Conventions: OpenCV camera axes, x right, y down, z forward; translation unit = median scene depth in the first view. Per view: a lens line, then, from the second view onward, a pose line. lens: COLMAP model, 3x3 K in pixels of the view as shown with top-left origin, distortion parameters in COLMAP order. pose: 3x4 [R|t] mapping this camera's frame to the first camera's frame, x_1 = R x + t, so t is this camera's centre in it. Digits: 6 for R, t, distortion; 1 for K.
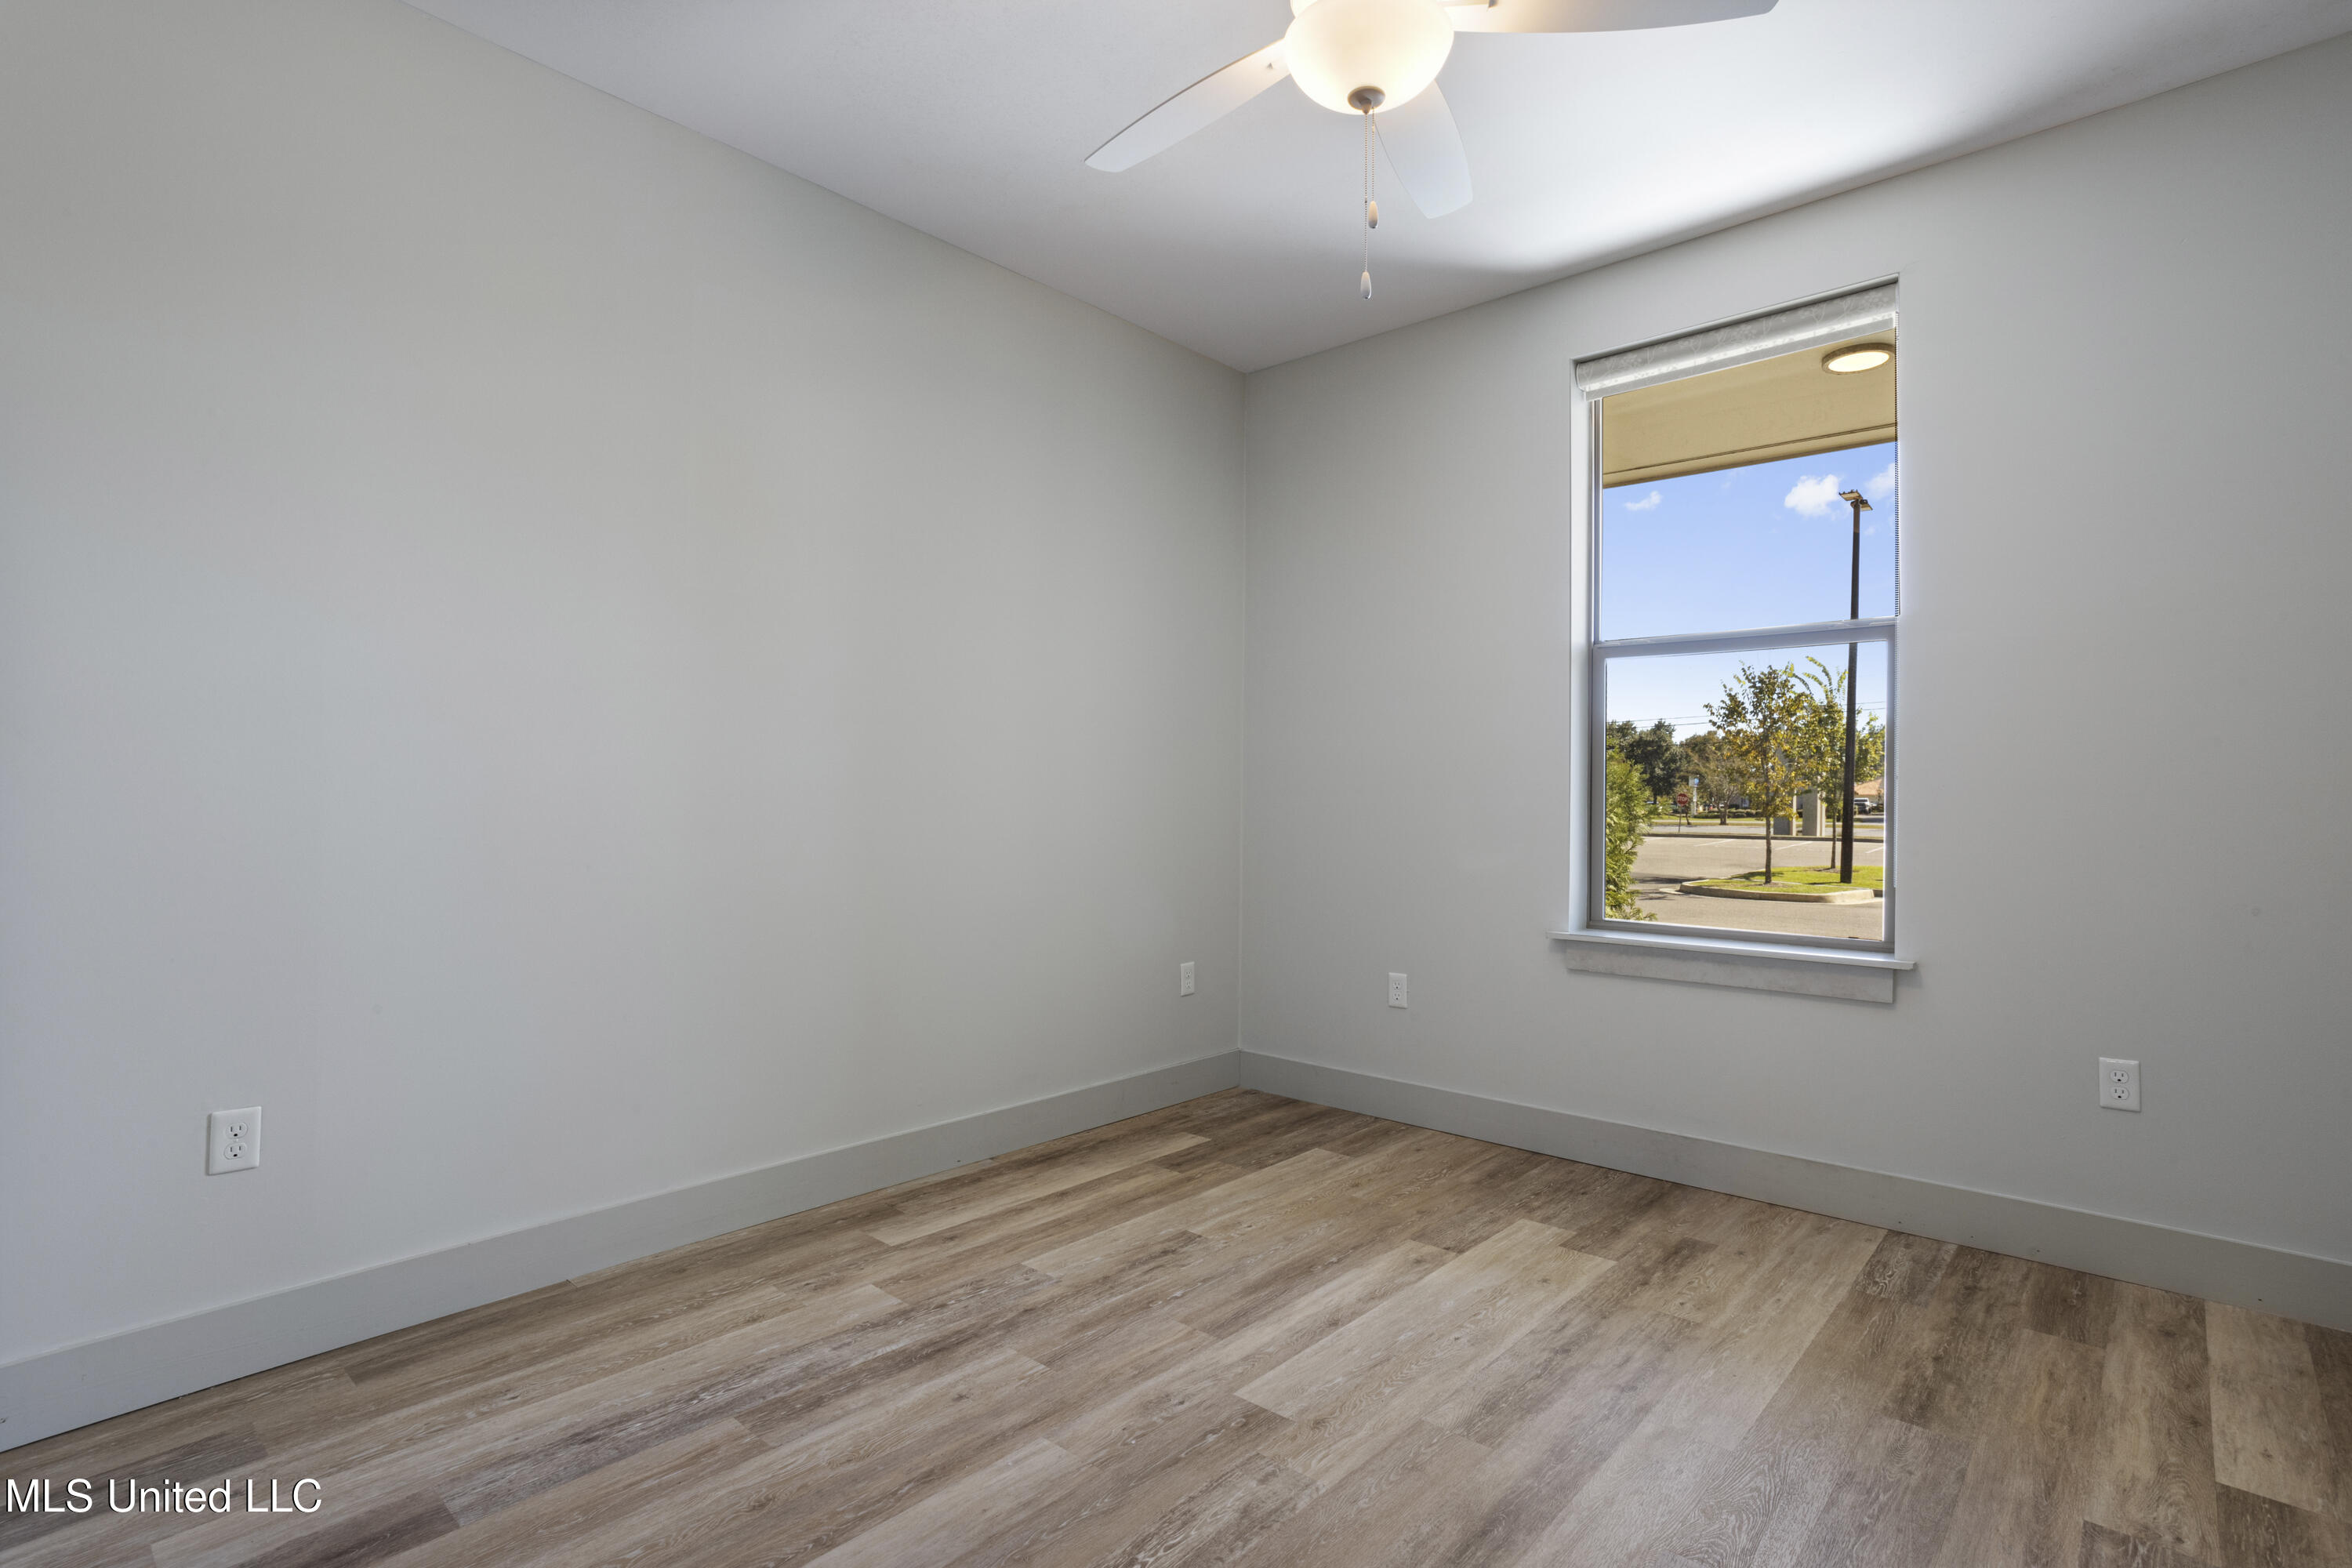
lens RADIAL K [[1136.0, 0, 1169.1], [0, 1136.0, 787.3], [0, 0, 1]] dist [-0.054396, 0.032543]
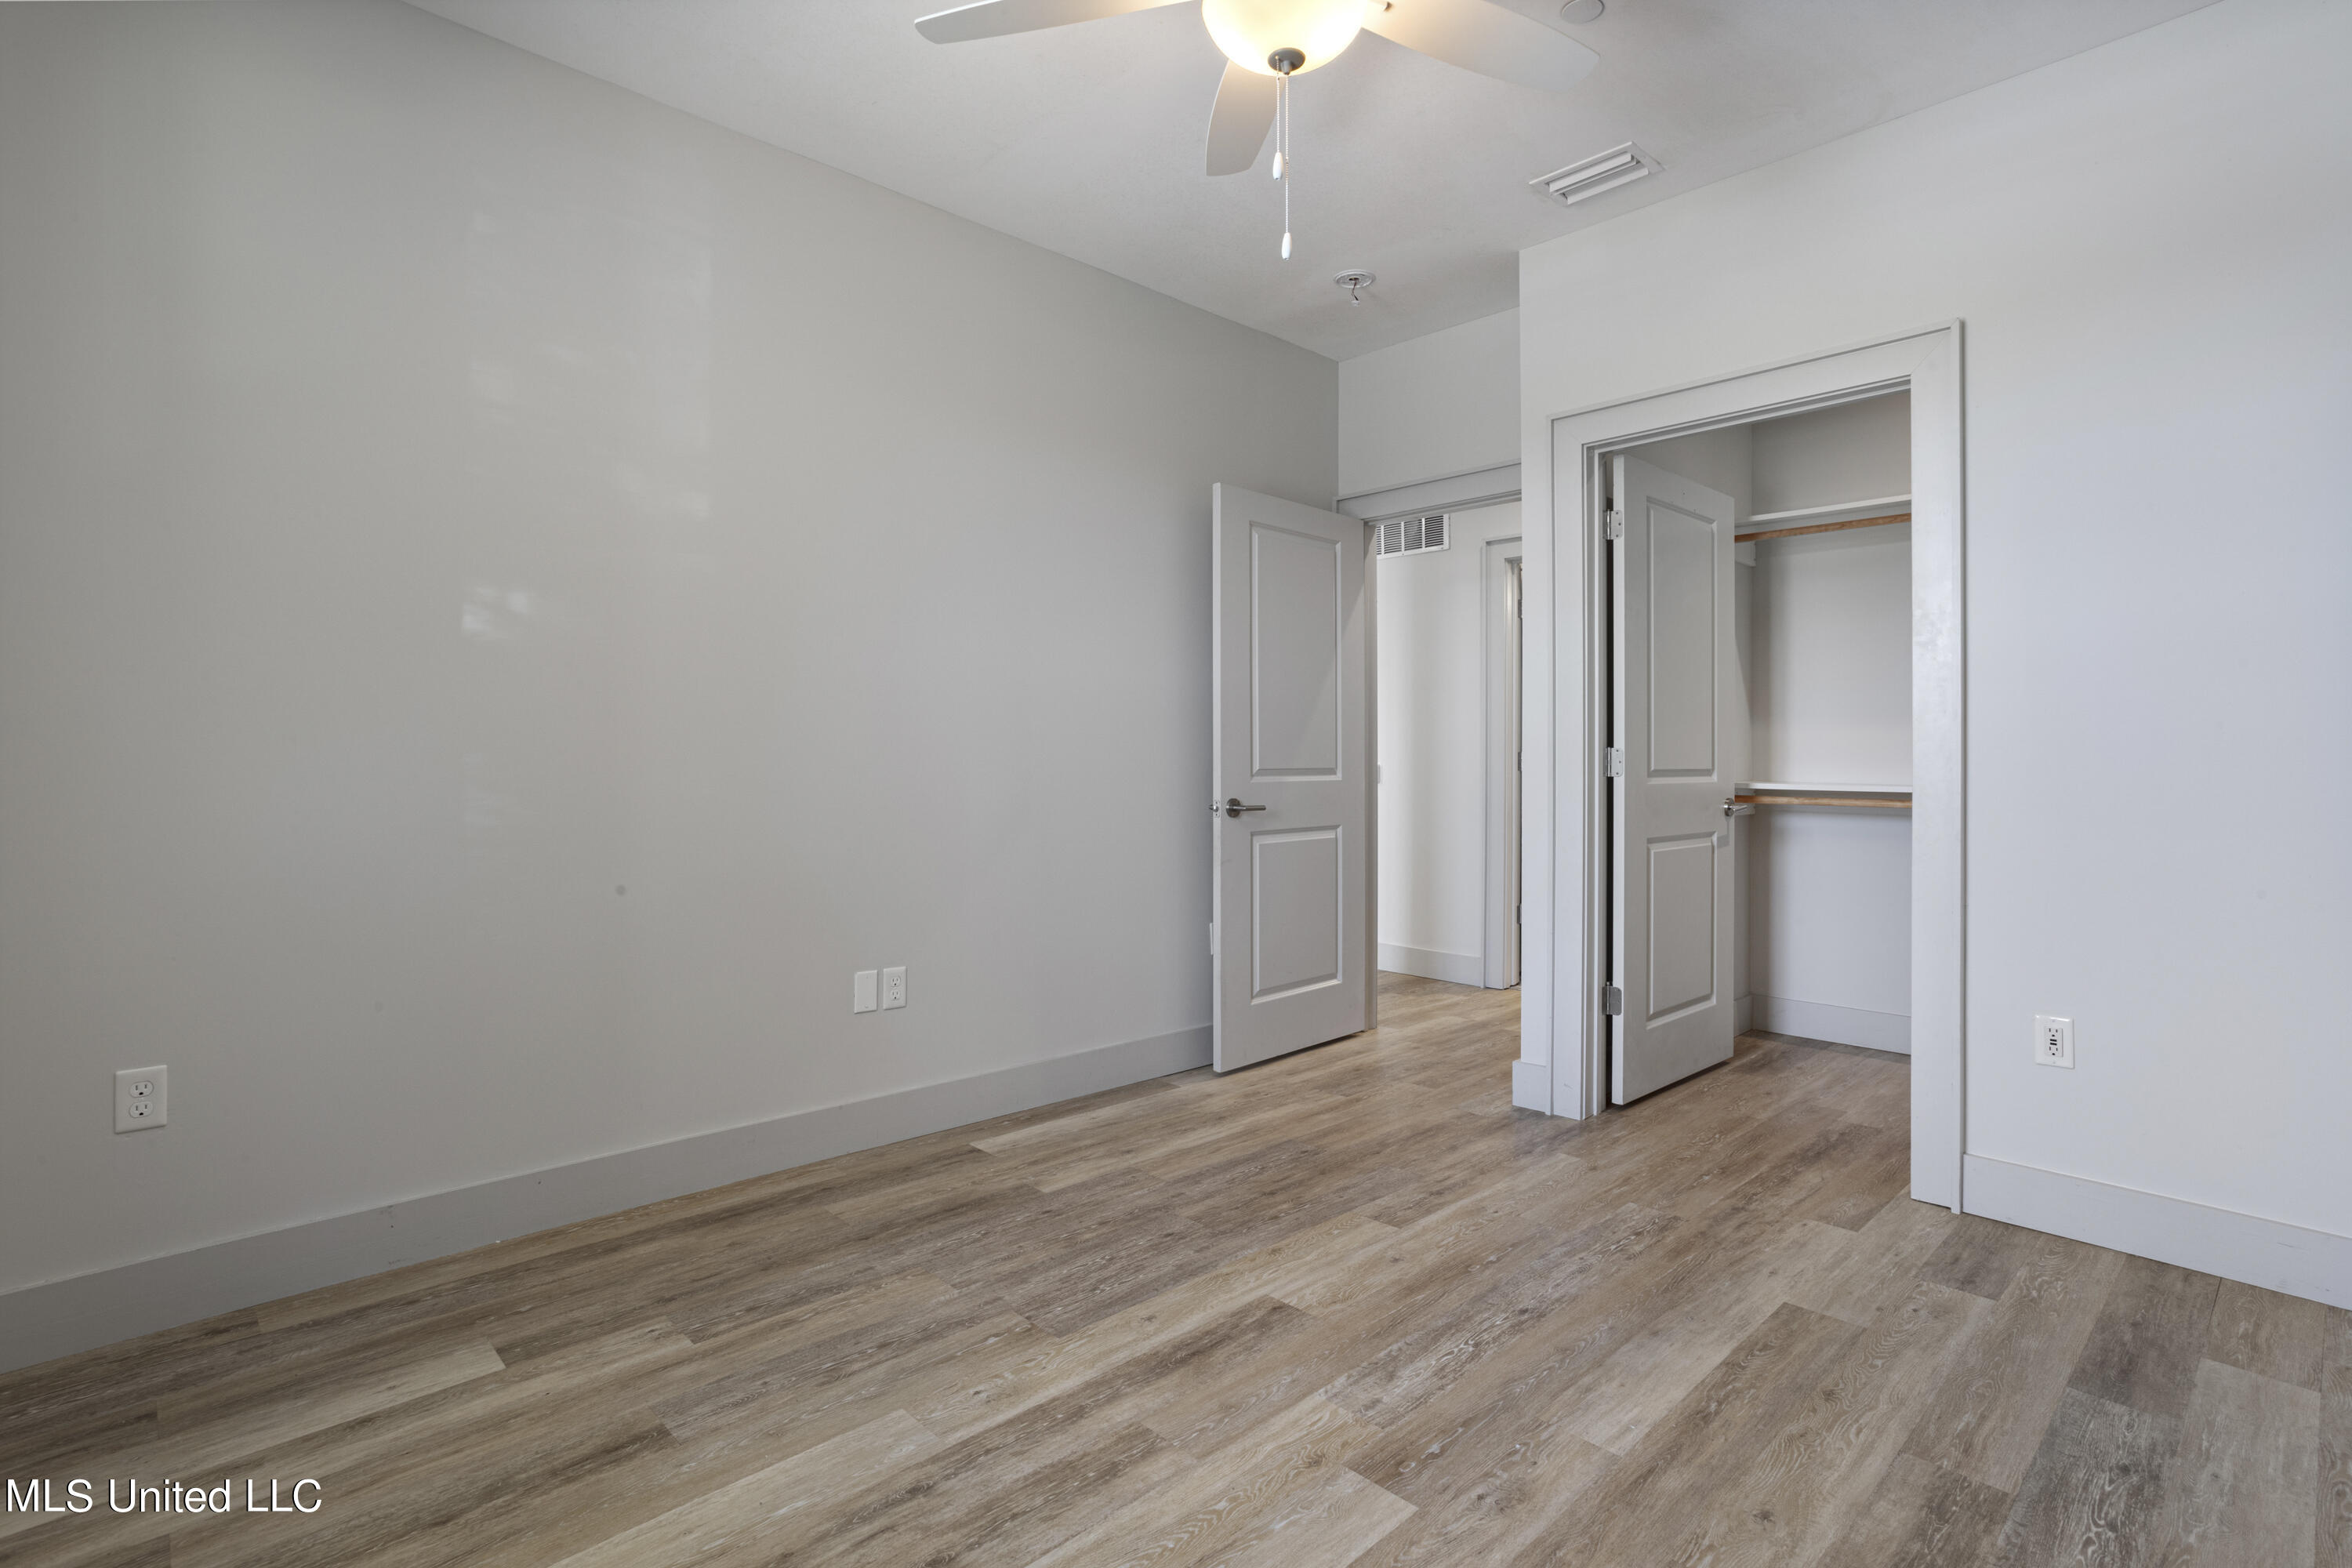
lens RADIAL K [[1136.0, 0, 1169.1], [0, 1136.0, 787.3], [0, 0, 1]] dist [-0.054396, 0.032543]
pose [[-0.996895, -0.009773, 0.078131, 0.197234], [-0.008310, 0.999784, 0.019030, 0.018695], [-0.078300, 0.018321, -0.996761, 2.002552]]
